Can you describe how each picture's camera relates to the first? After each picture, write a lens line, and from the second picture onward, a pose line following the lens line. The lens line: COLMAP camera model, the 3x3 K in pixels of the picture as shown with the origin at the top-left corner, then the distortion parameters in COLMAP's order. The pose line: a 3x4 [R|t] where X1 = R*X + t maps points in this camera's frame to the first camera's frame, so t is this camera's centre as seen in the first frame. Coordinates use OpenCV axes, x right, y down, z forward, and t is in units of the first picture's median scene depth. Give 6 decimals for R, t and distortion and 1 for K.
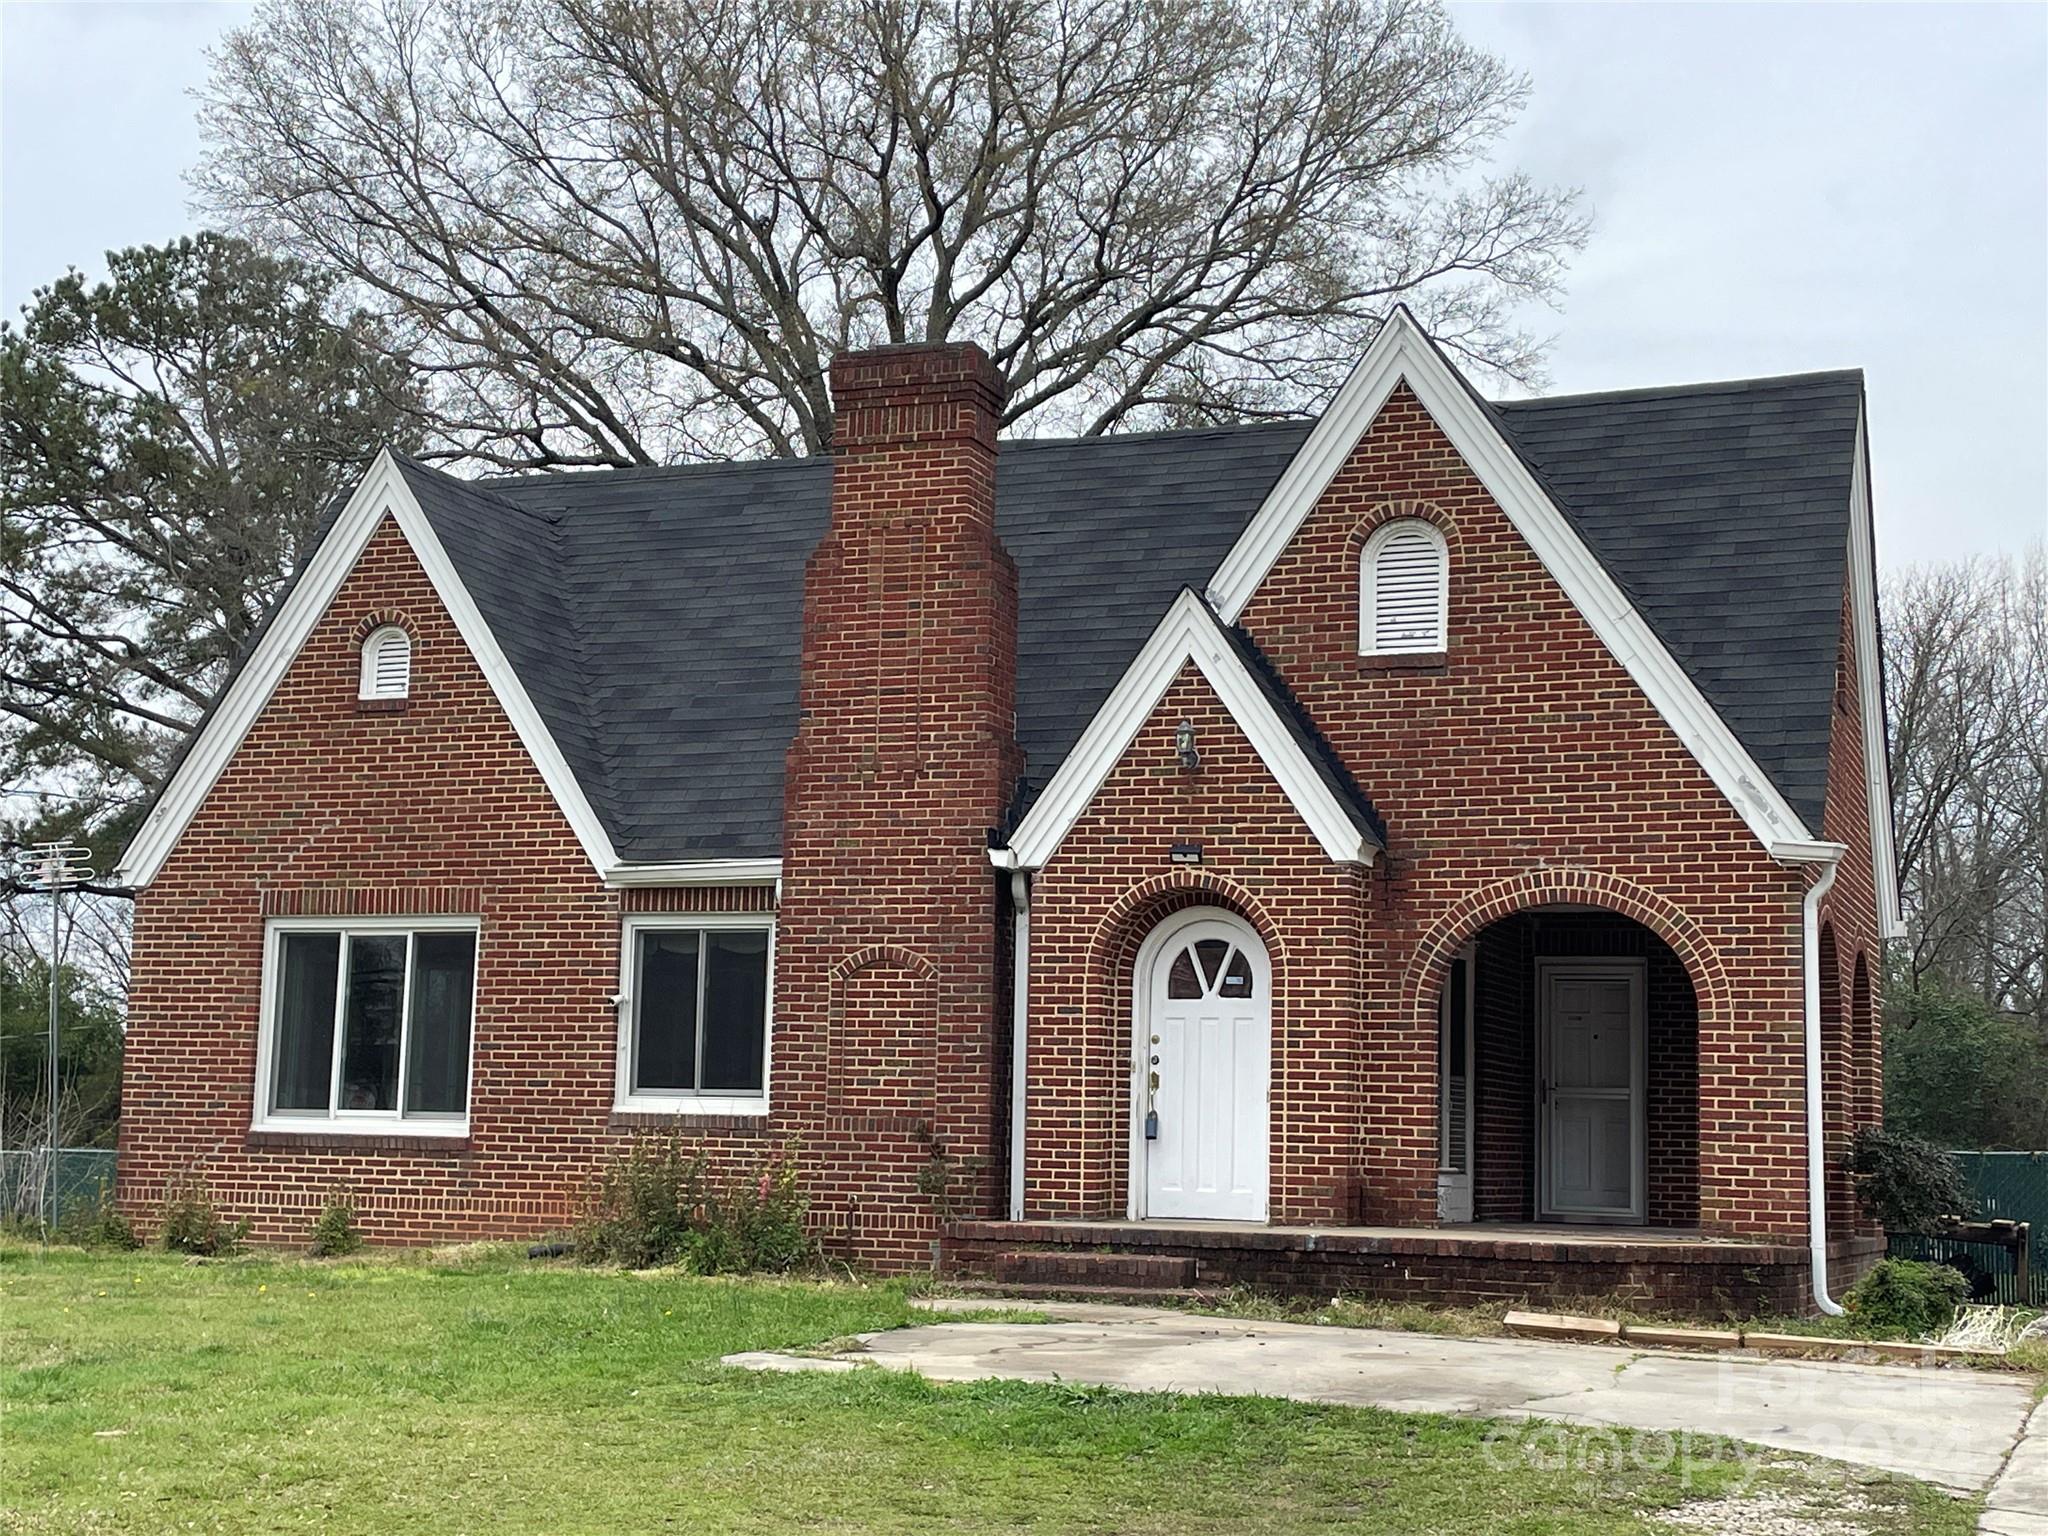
lens RADIAL K [[2857.3, 0, 1024.0], [0, 2857.3, 768.0], [0, 0, 1]] dist [0.123427, -0.137693]
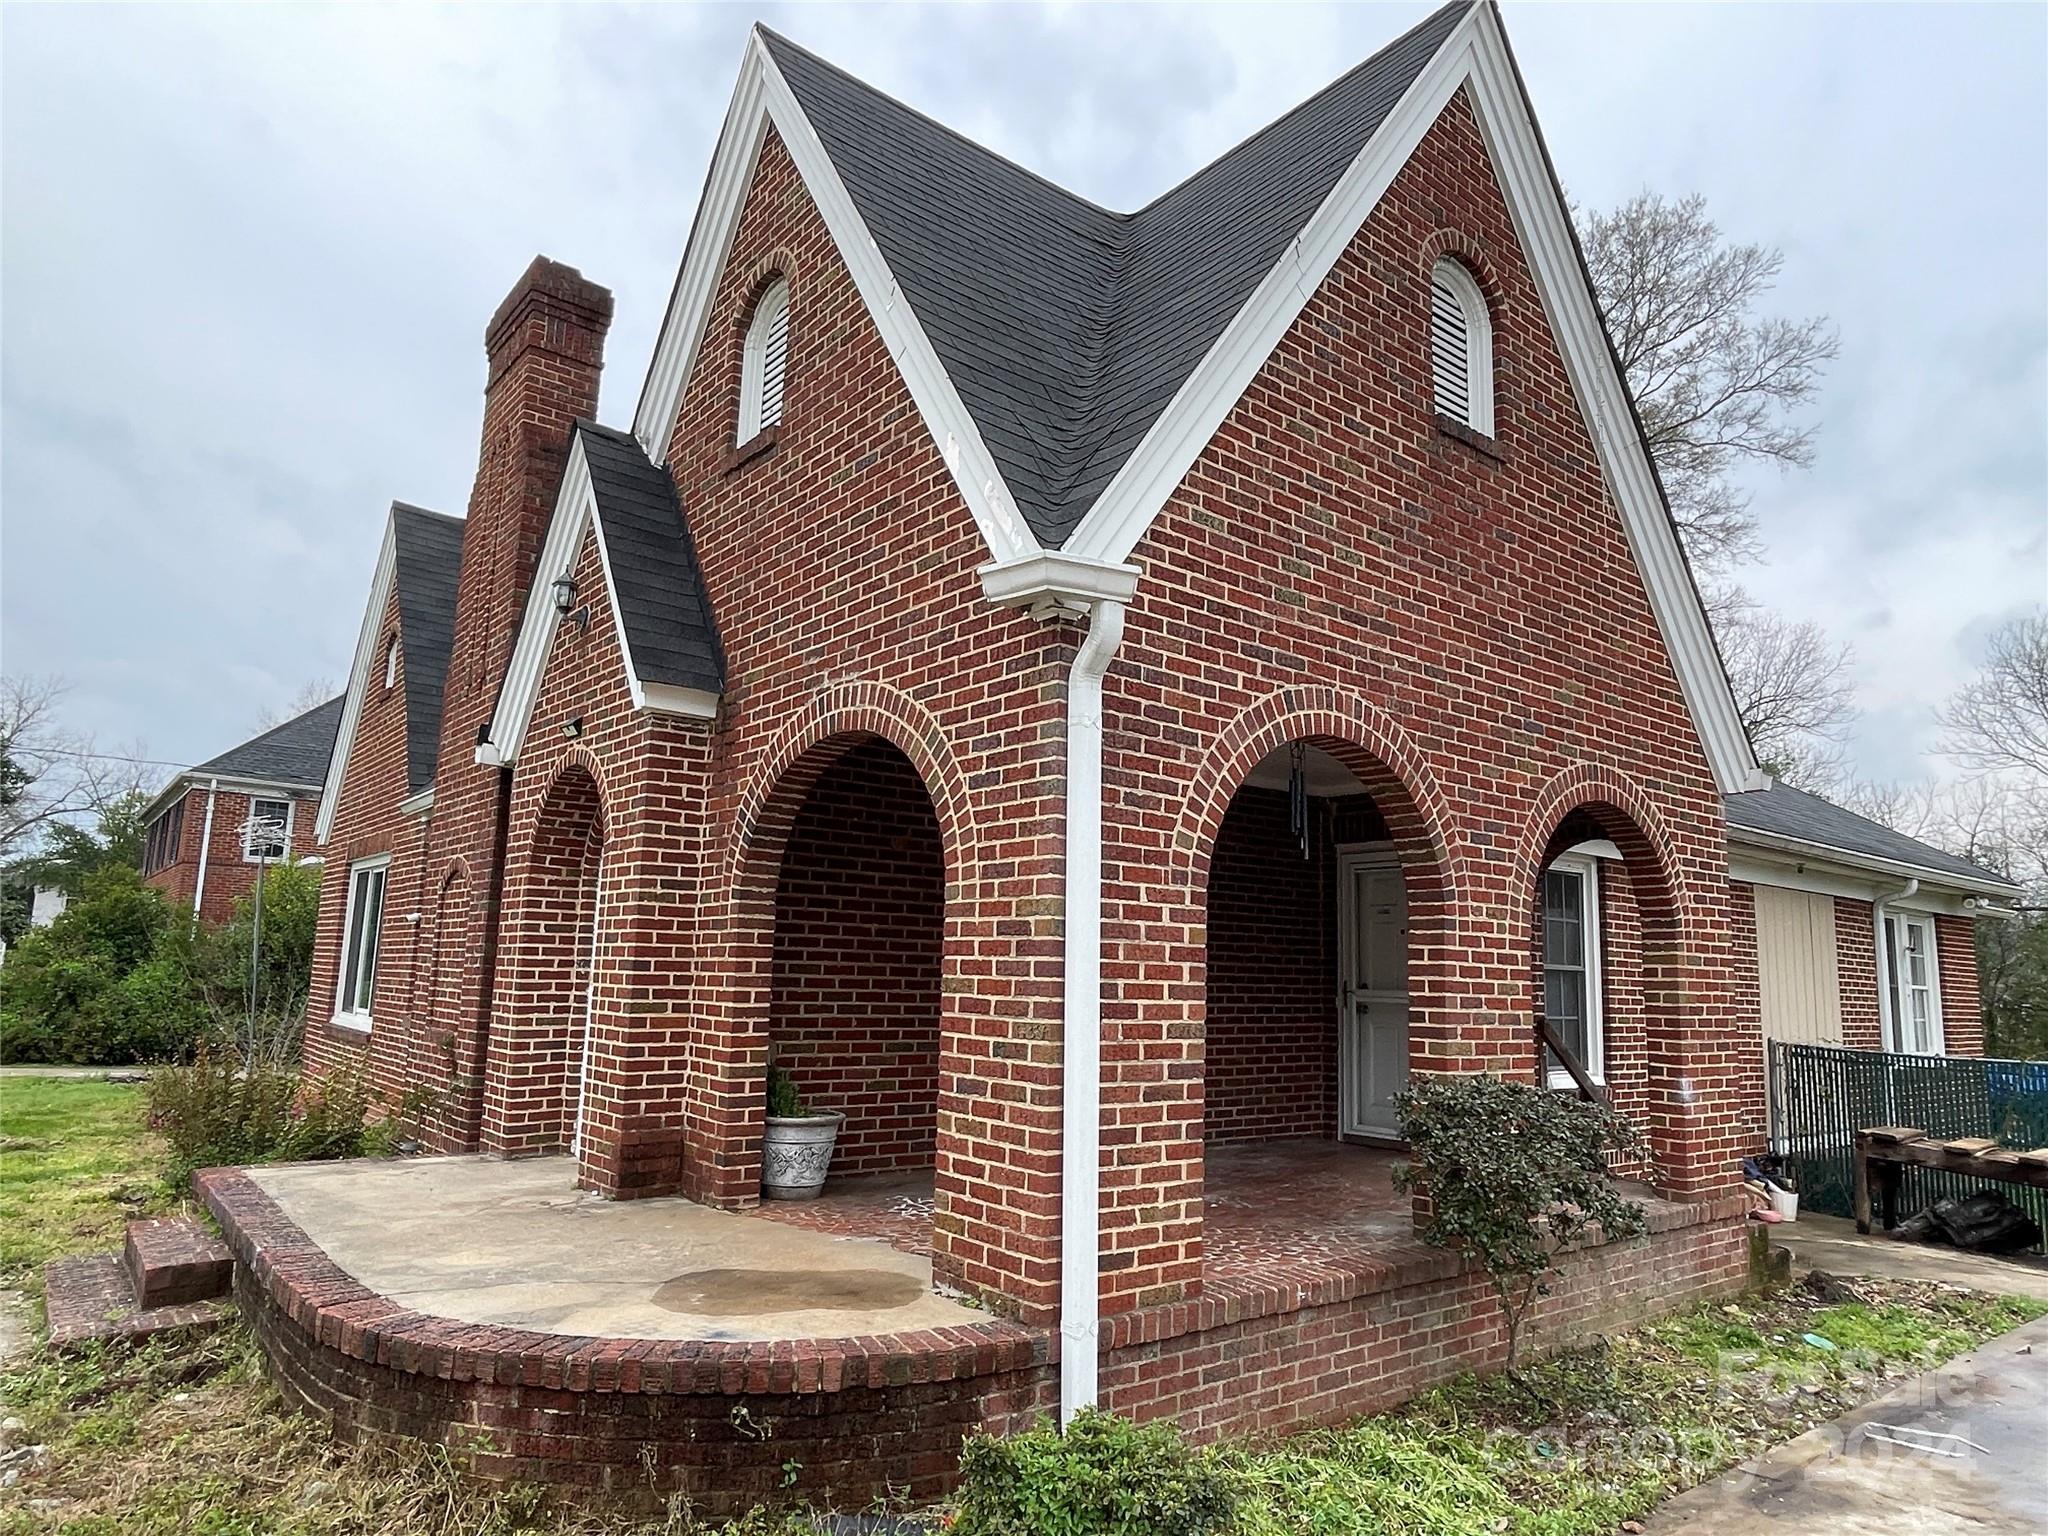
lens RADIAL K [[1270.6, 0, 1027.8], [0, 1270.6, 770.7], [0, 0, 1]] dist [0.001001, 0.000134]
pose [[0.869808, -0.079382, -0.486963, 0.327775], [0.058714, 0.996612, -0.057588, 0.066757], [0.489884, 0.021499, 0.871522, 0.675980]]
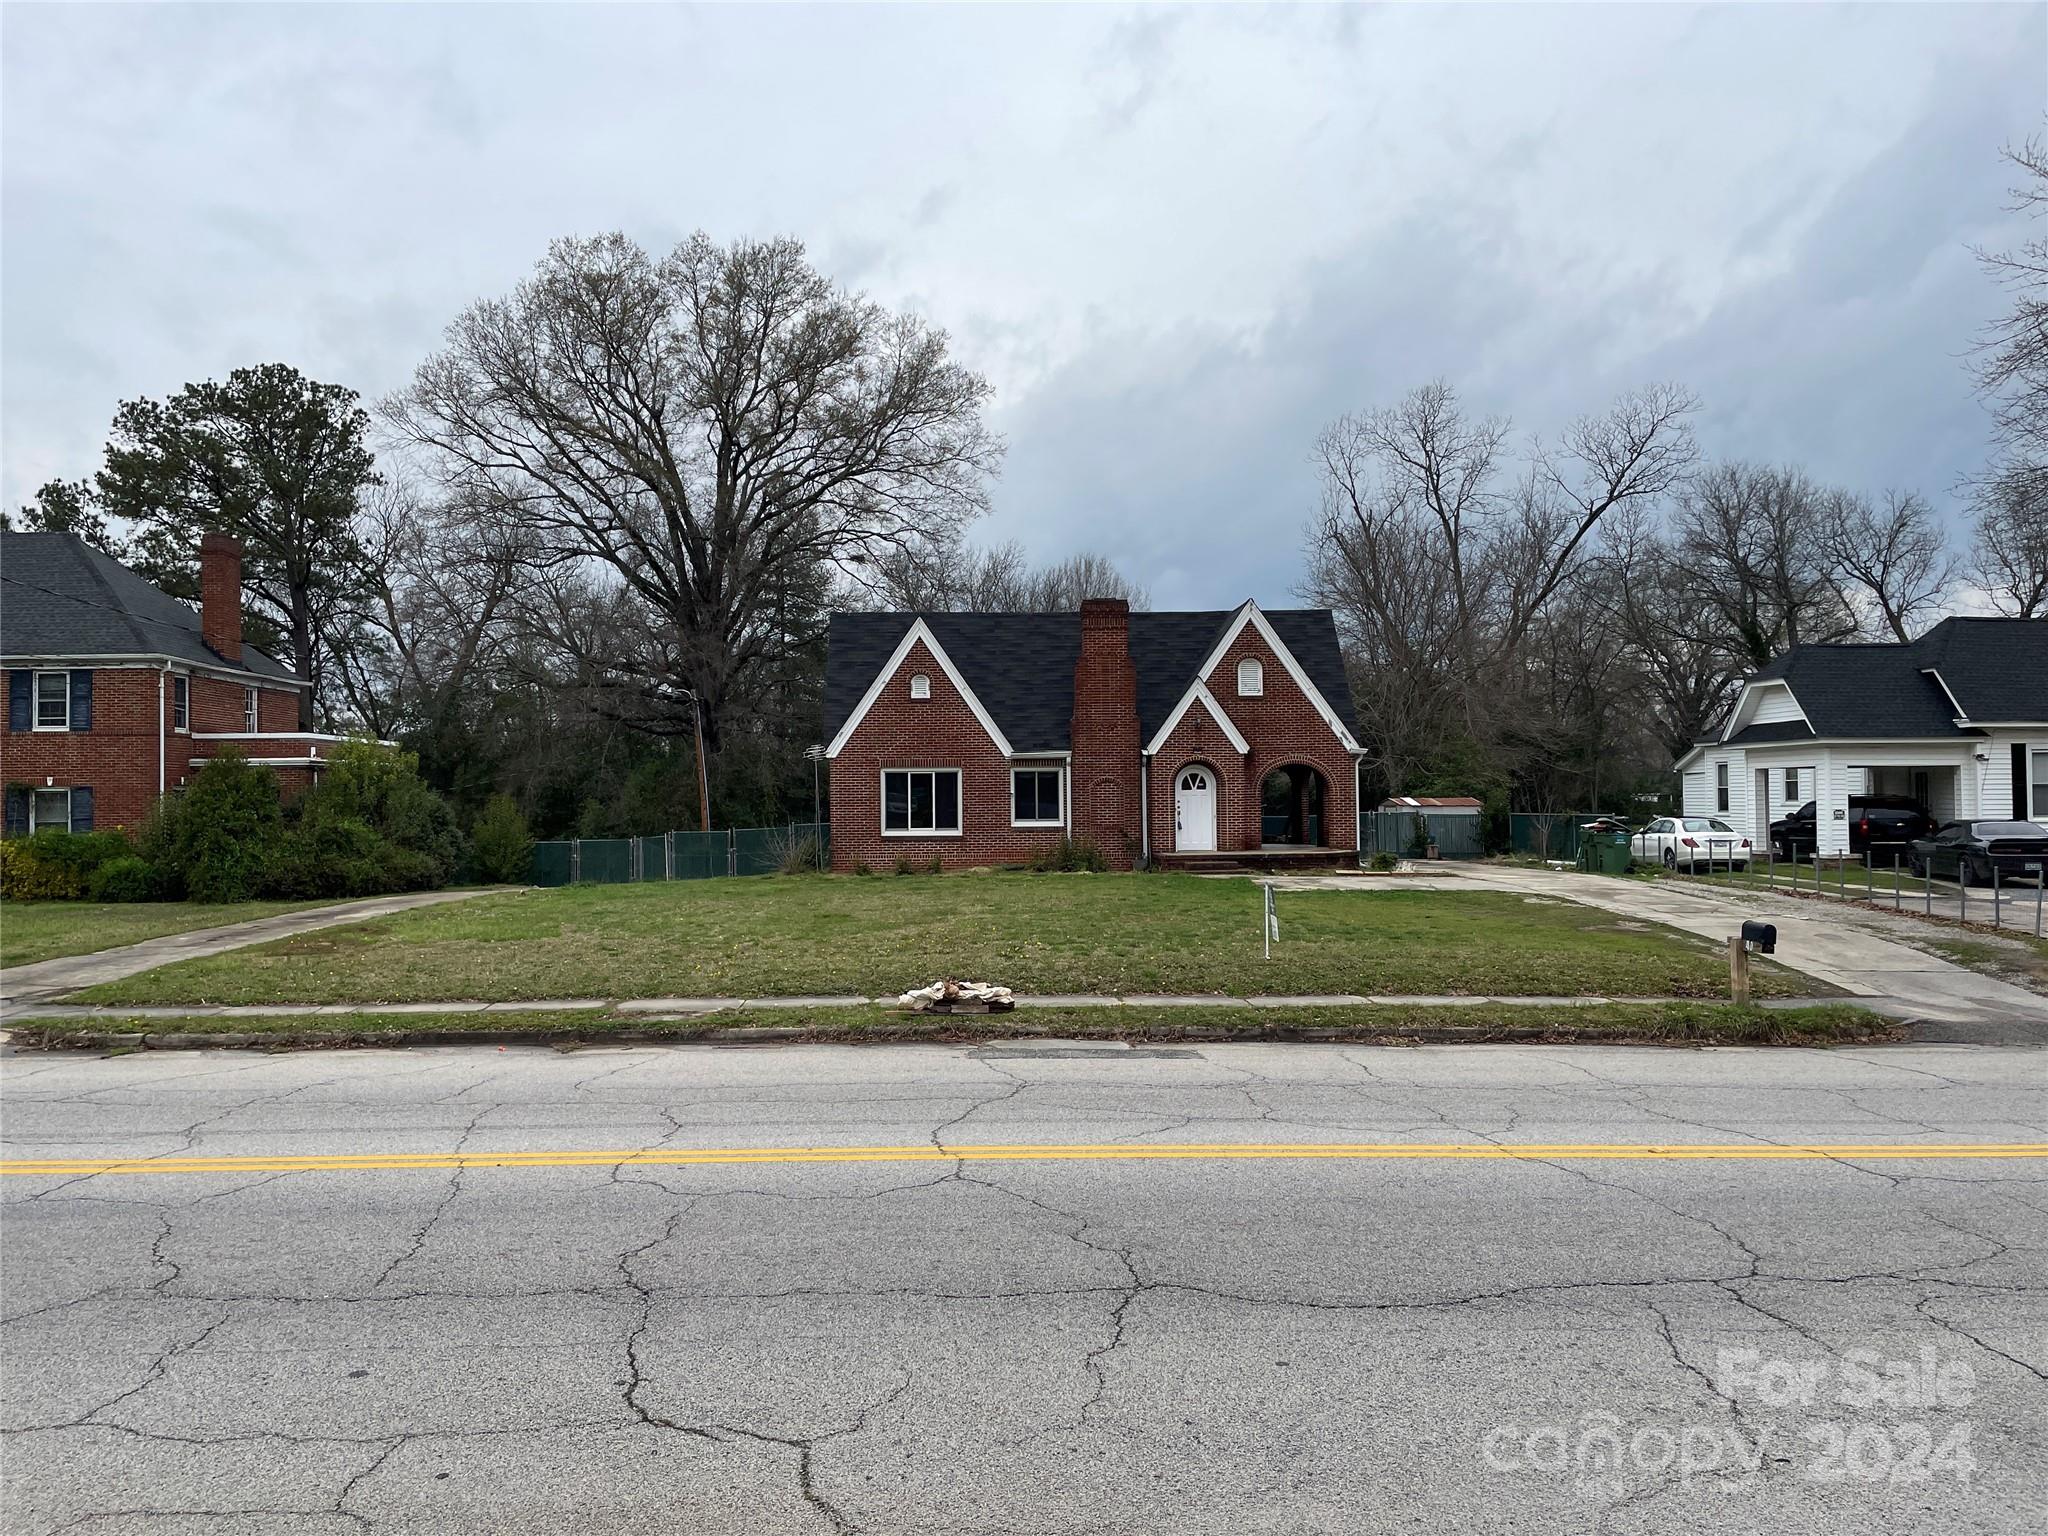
lens RADIAL K [[1524.7, 0, 1020.2], [0, 1524.7, 772.4], [0, 0, 1]] dist [0.062018, -0.001296]
pose [[0.905275, -0.028448, 0.423872, -0.883215], [-0.023989, 0.992740, 0.117861, -0.151213], [-0.424148, -0.116865, 0.898021, -0.584183]]
